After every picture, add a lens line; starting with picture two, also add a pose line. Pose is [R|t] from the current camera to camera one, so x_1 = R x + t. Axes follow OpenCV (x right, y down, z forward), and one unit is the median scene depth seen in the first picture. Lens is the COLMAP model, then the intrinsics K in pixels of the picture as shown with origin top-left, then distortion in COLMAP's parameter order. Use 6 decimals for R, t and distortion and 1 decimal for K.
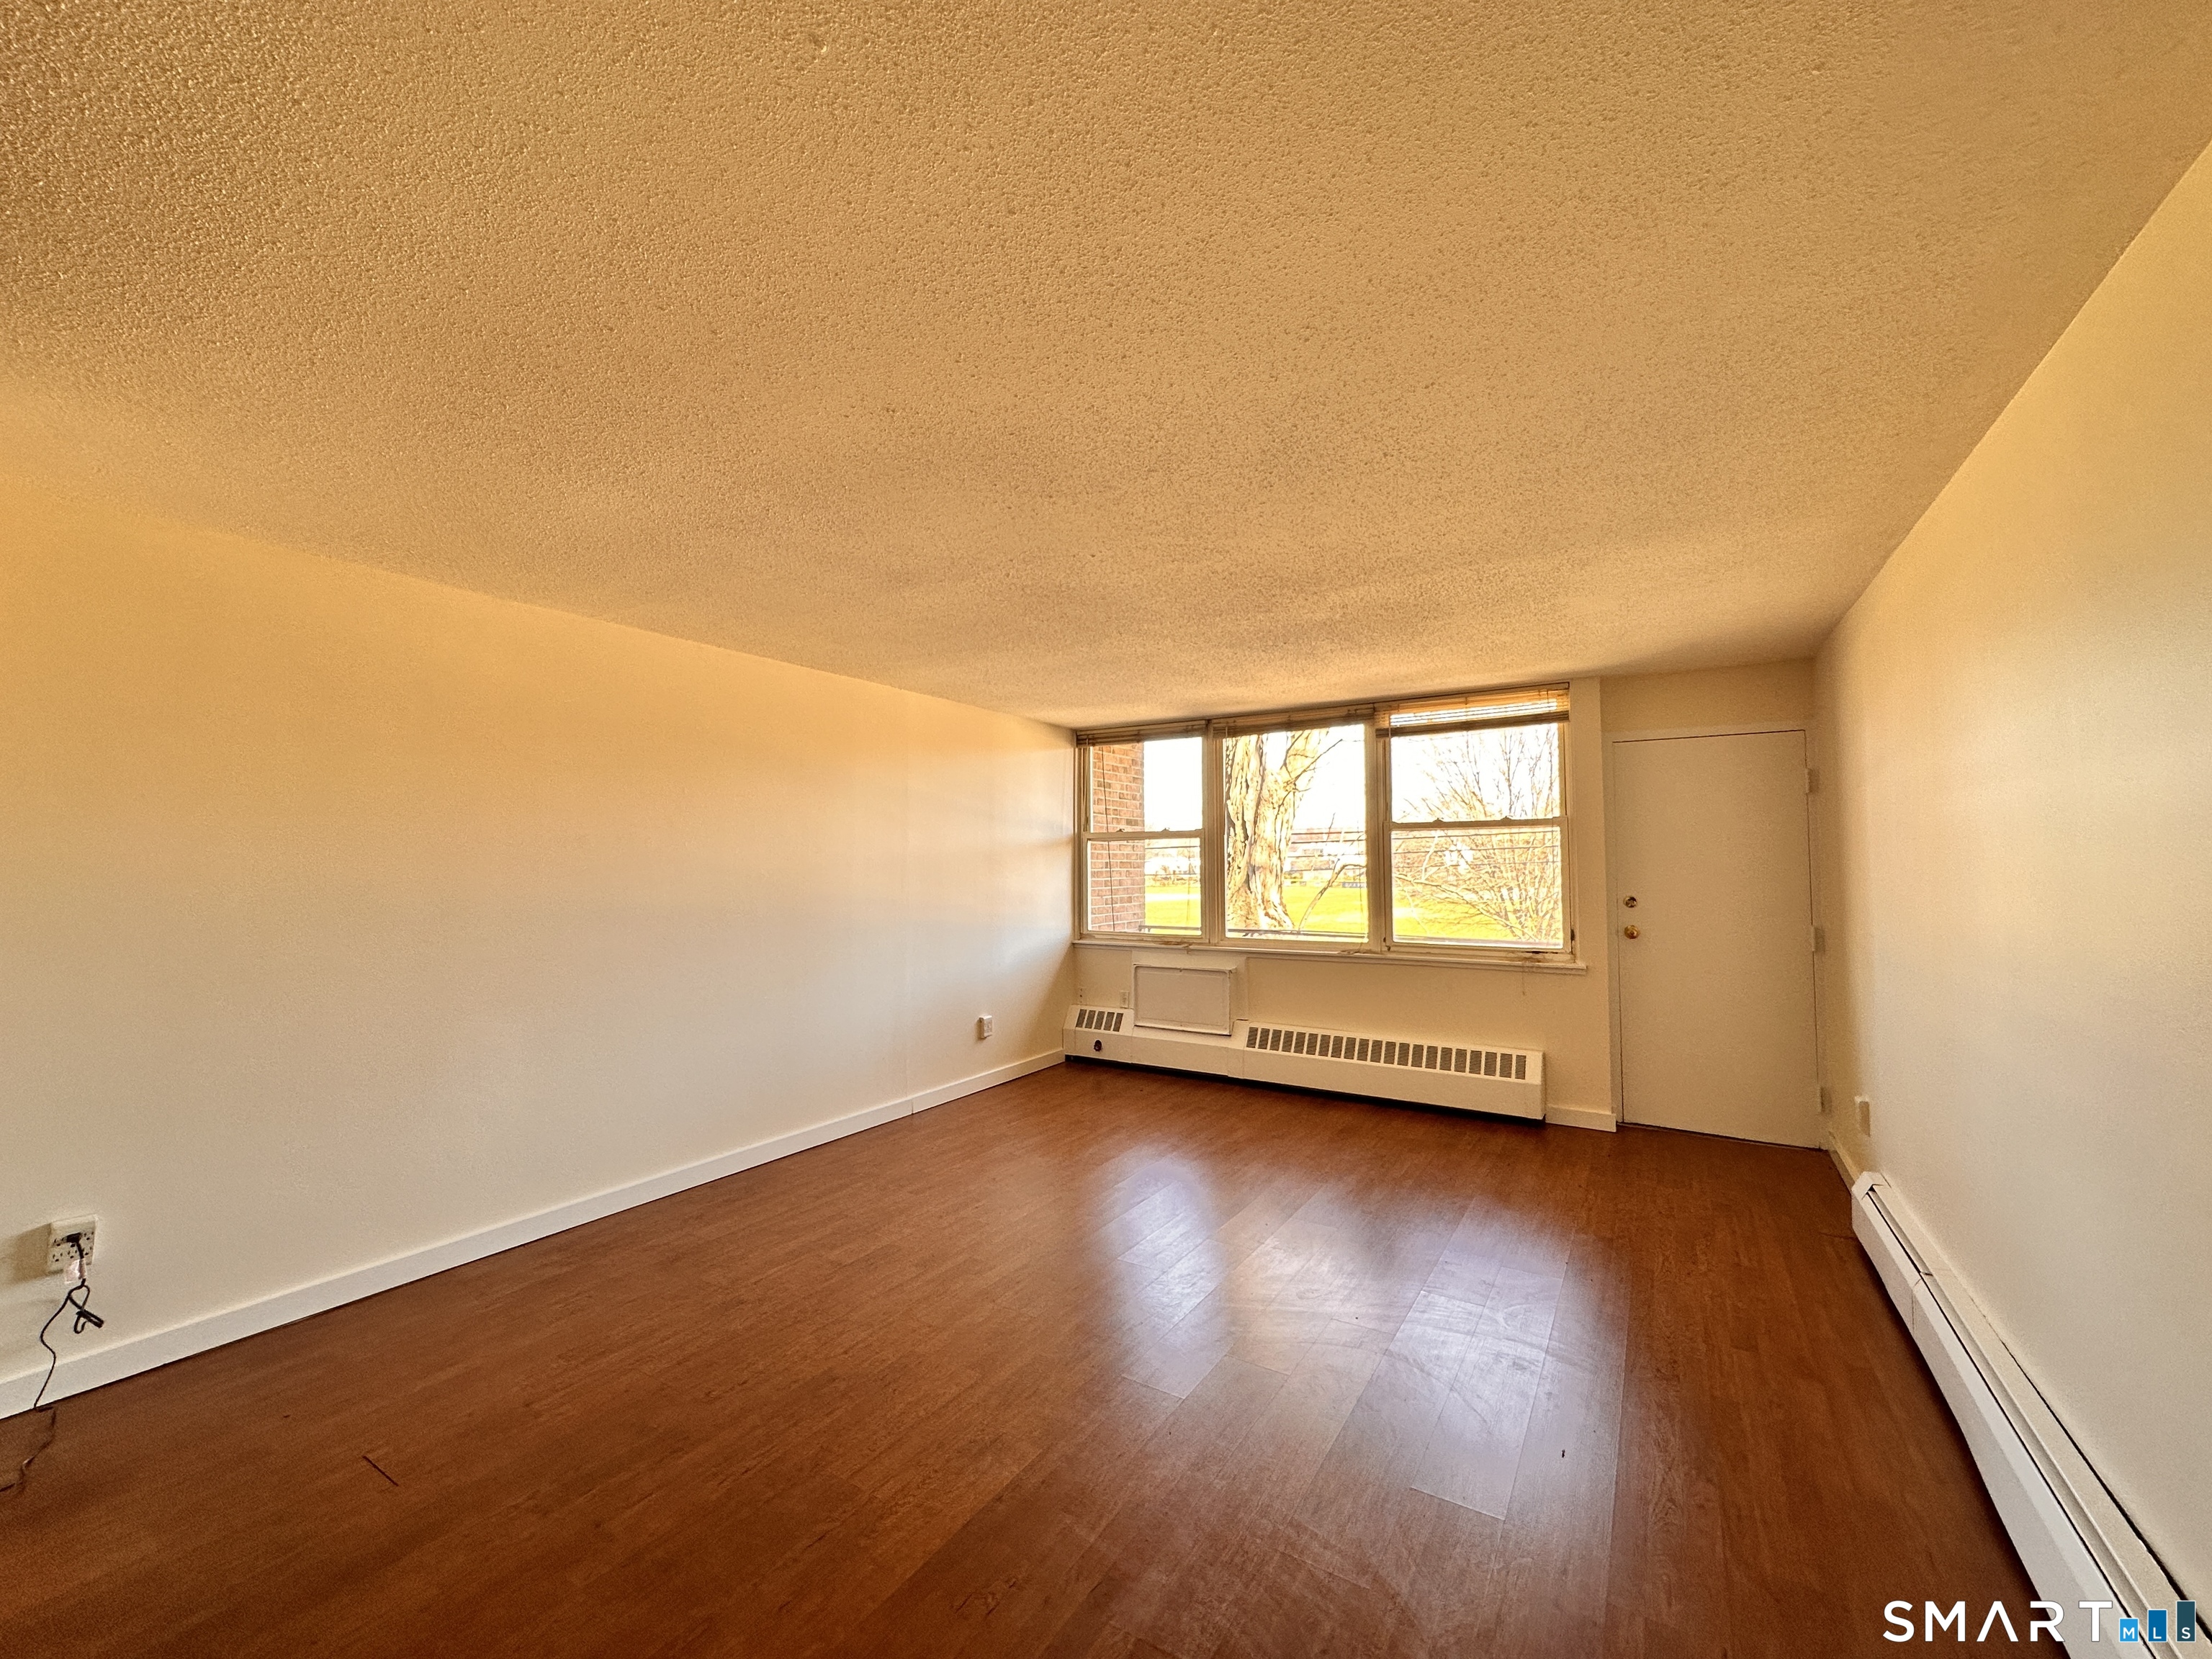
lens RADIAL K [[883.7, 0, 1104.3], [0, 883.7, 830.6], [0, 0, 1]] dist [-0.004363, 0.001672]
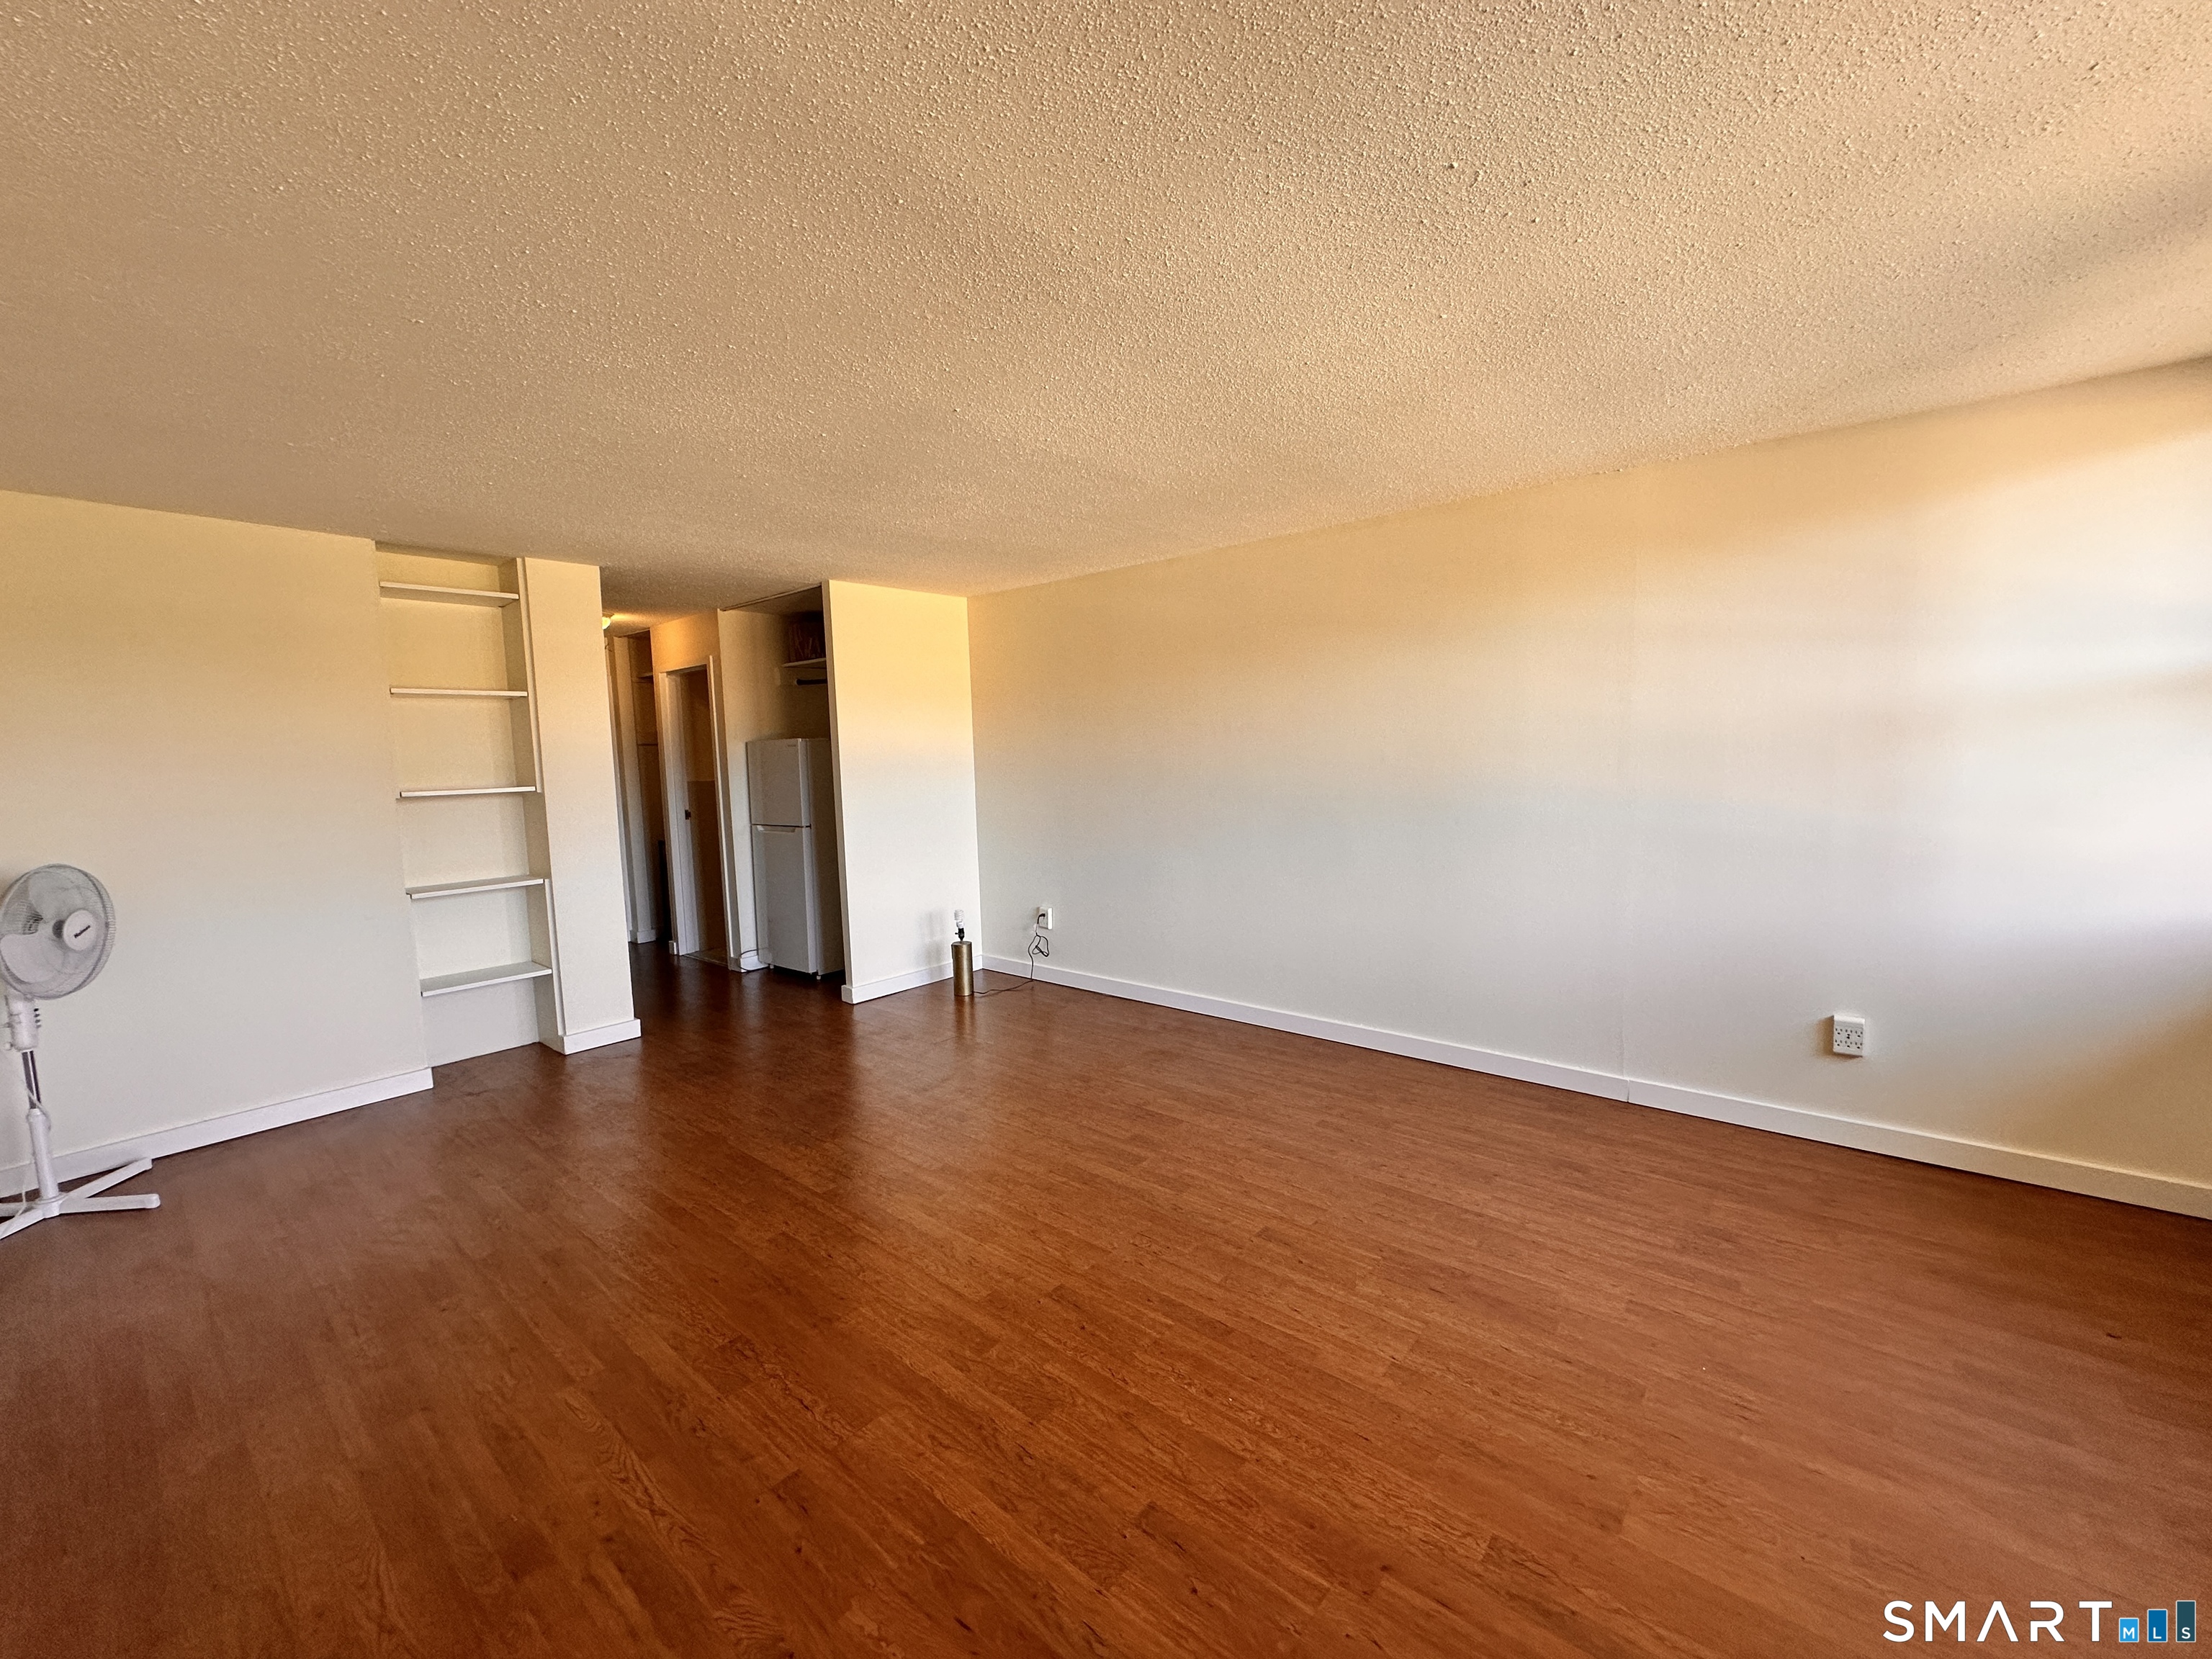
lens RADIAL K [[883.7, 0, 1106.0], [0, 883.7, 825.1], [0, 0, 1]] dist [-0.004363, 0.001672]
pose [[-0.137770, 0.098913, -0.985513, 0.473182], [0.069786, 0.993498, 0.089959, 0.015522], [0.988003, -0.056381, -0.143777, 0.676751]]
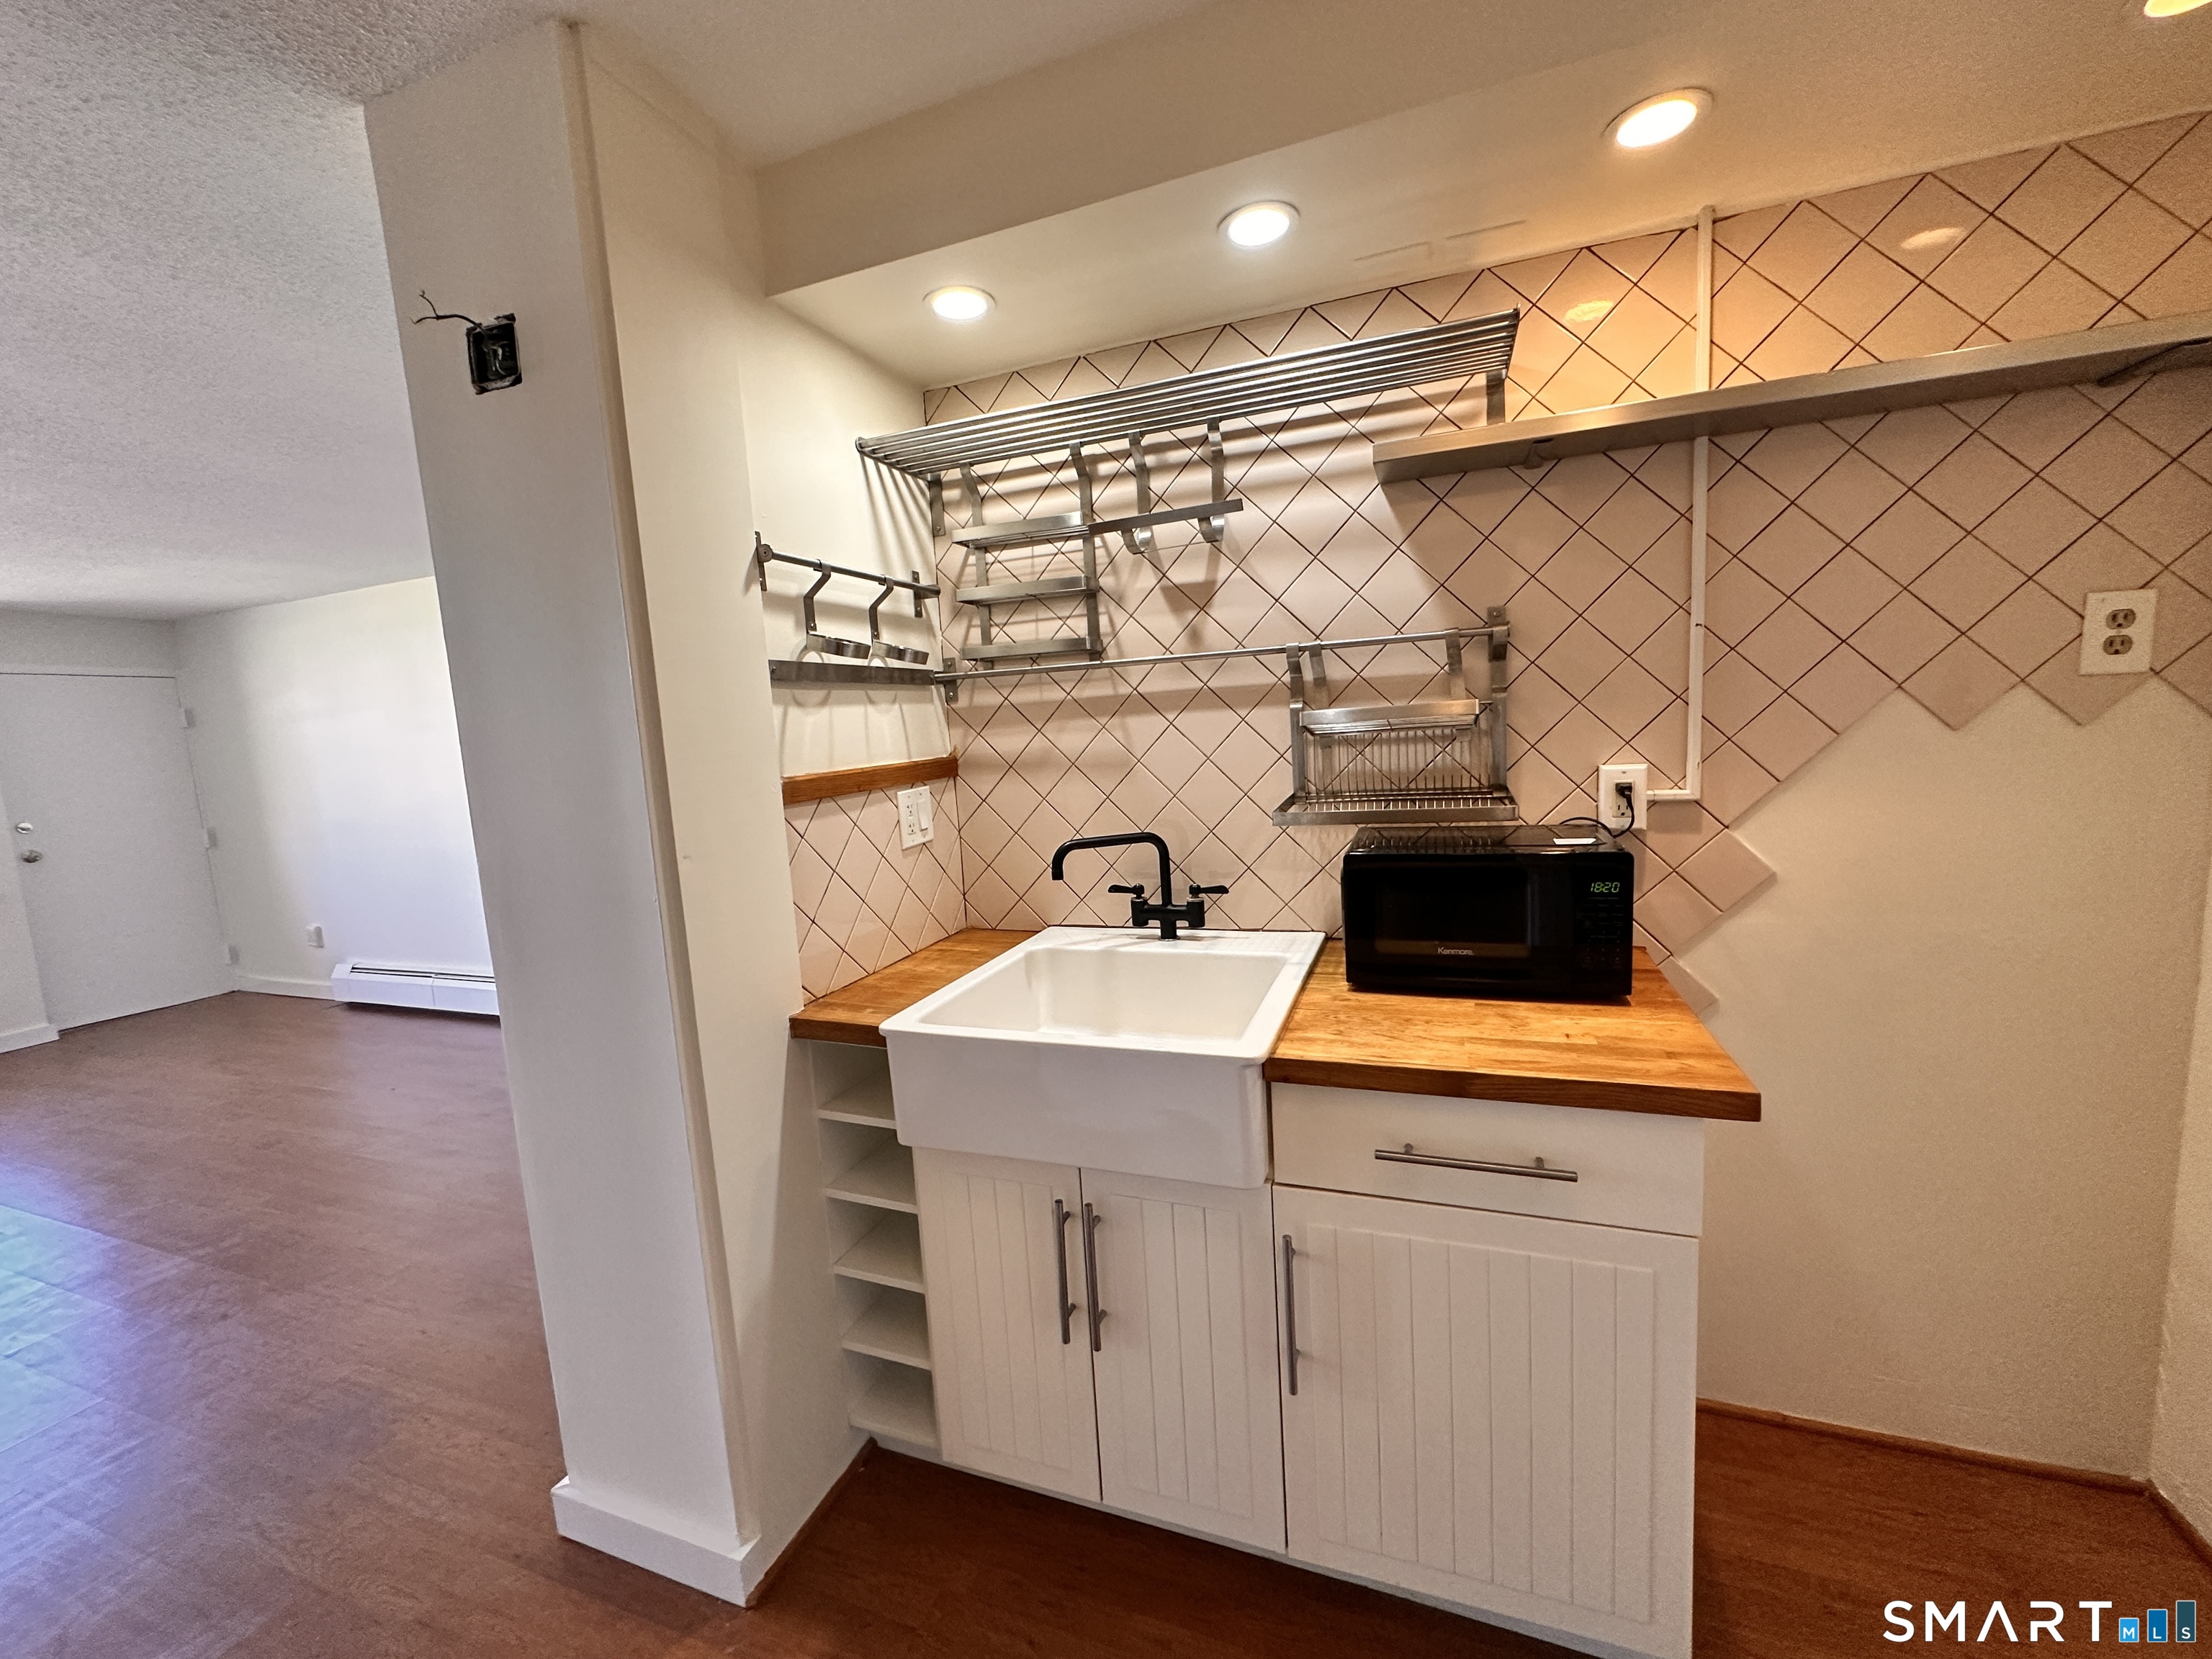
lens RADIAL K [[883.7, 0, 1103.1], [0, 883.7, 833.2], [0, 0, 1]] dist [-0.004363, 0.001672]
pose [[-0.195436, -0.104764, 0.975105, -0.611349], [0.019533, 0.993665, 0.110673, -0.004213], [-0.980522, 0.040676, -0.192151, -0.053237]]
